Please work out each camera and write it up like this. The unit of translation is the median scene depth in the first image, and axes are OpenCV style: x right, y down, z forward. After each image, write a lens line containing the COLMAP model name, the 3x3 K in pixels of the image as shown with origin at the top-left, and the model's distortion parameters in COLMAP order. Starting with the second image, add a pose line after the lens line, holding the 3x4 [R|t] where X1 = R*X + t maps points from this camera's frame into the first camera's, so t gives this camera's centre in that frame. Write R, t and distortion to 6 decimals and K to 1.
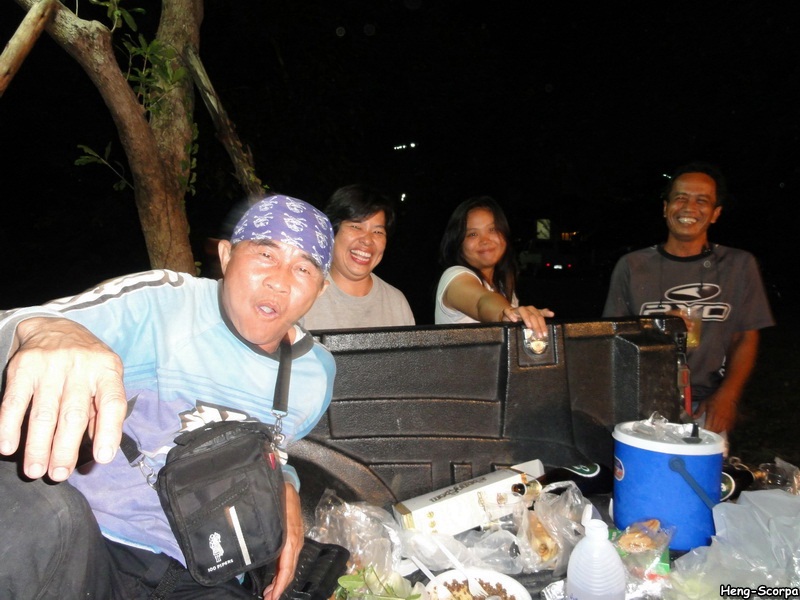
lens RADIAL K [[557.5, 0, 397.4], [0, 557.5, 297.9], [0, 0, 1]] dist [-0.012399, 0.009314]
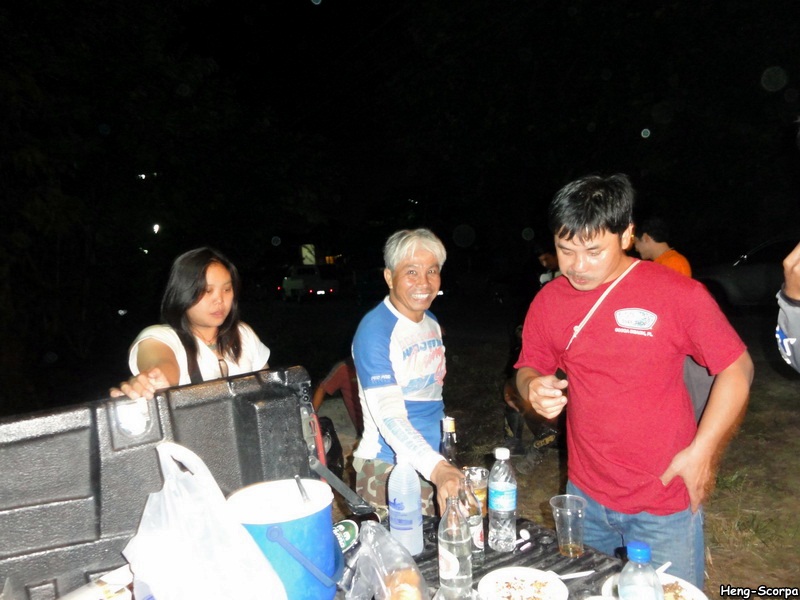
lens RADIAL K [[557.5, 0, 395.6], [0, 557.5, 296.3], [0, 0, 1]] dist [-0.012399, 0.009314]
pose [[0.917909, -0.082089, 0.388207, 0.129960], [0.101220, 0.994440, -0.029052, -0.020322], [-0.383663, 0.065961, 0.921114, 0.006253]]
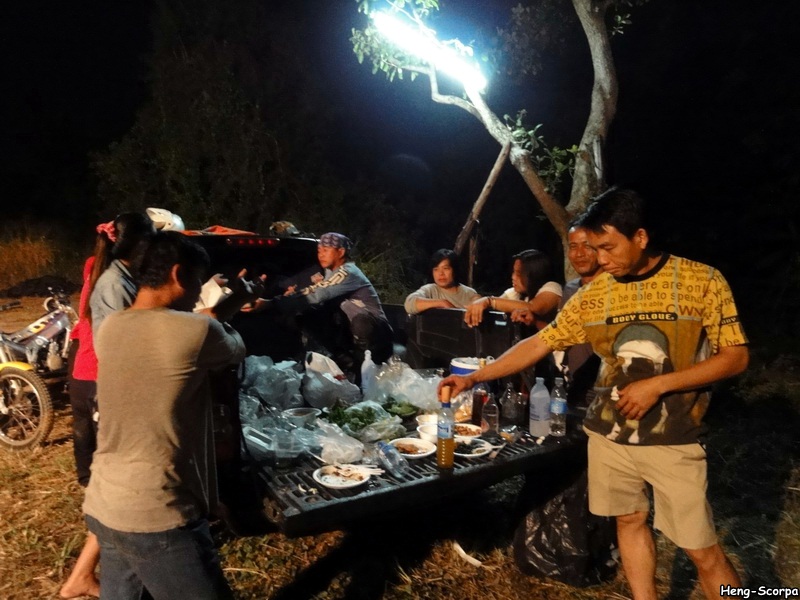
lens RADIAL K [[557.5, 0, 395.3], [0, 557.5, 301.1], [0, 0, 1]] dist [-0.012399, 0.009314]
pose [[0.341791, 0.067175, -0.937372, 0.984797], [-0.067070, 0.996642, 0.046967, -0.032601], [0.937380, 0.046816, 0.345148, -0.044582]]
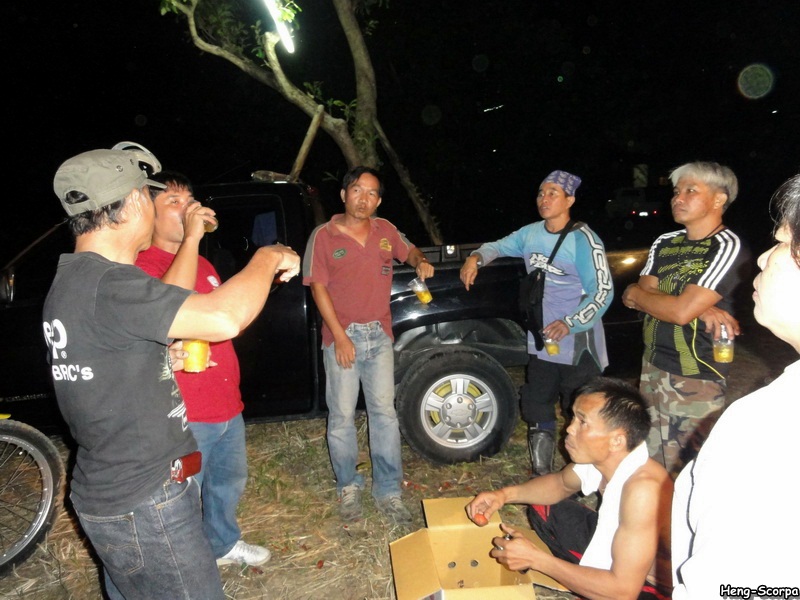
lens RADIAL K [[557.5, 0, 400.9], [0, 557.5, 300.9], [0, 0, 1]] dist [-0.012399, 0.009314]
pose [[0.986189, -0.029260, -0.163021, 0.024383], [0.042543, 0.995998, 0.078594, 0.047692], [0.160069, -0.084444, 0.983487, -1.025403]]
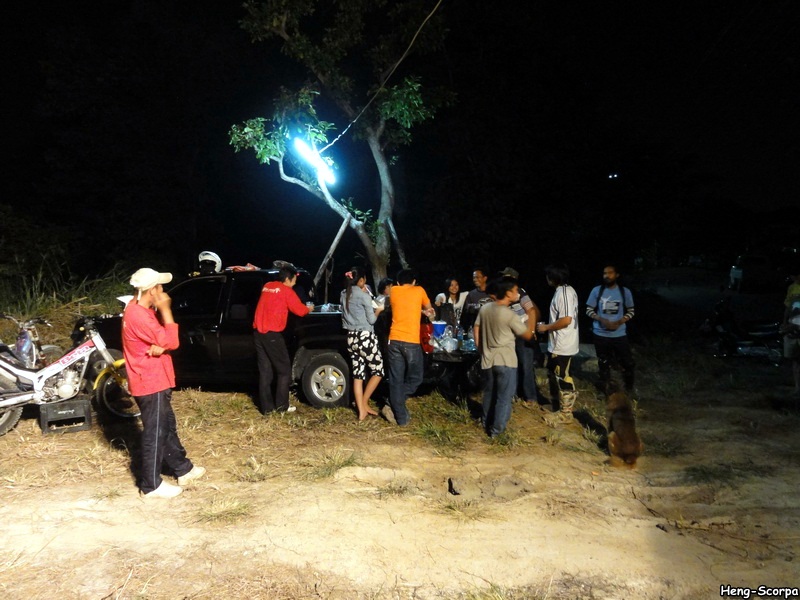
lens RADIAL K [[557.5, 0, 399.1], [0, 557.5, 298.0], [0, 0, 1]] dist [-0.012399, 0.009314]
pose [[0.900641, 0.013896, -0.434343, 1.059706], [-0.023041, 0.999610, -0.015798, 0.034040], [0.433954, 0.024236, 0.900609, -1.792222]]
